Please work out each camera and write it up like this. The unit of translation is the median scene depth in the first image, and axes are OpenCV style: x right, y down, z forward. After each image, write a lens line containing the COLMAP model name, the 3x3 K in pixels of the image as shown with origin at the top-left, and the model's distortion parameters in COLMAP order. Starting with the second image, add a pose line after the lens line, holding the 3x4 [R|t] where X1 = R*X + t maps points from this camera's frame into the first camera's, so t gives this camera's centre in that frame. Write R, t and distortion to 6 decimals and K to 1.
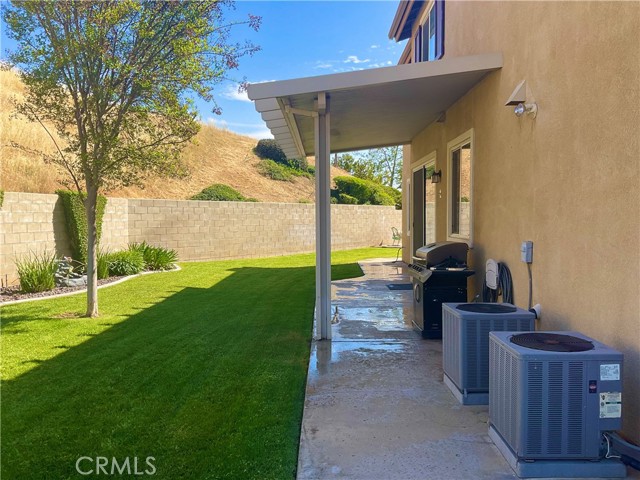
lens RADIAL K [[532.6, 0, 320.0], [0, 532.6, 240.0], [0, 0, 1]] dist [0.102582, -0.175280]
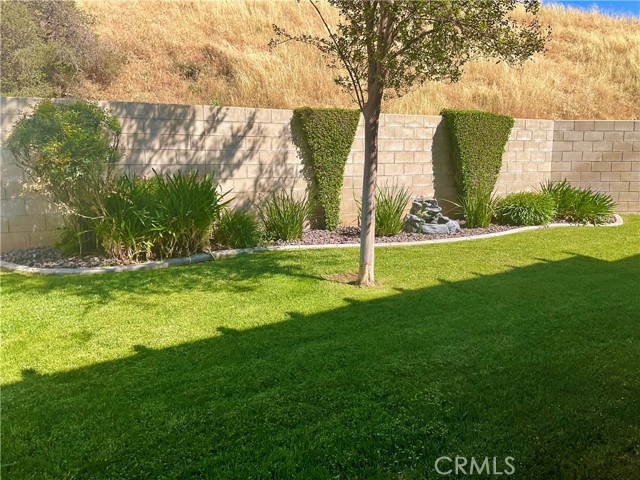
lens RADIAL K [[532.6, 0, 320.0], [0, 532.6, 240.0], [0, 0, 1]] dist [0.102582, -0.175280]
pose [[0.617907, 0.134991, -0.774576, 0.039912], [-0.043478, 0.989510, 0.137765, -0.004009], [0.785048, -0.051449, 0.617294, 0.339560]]
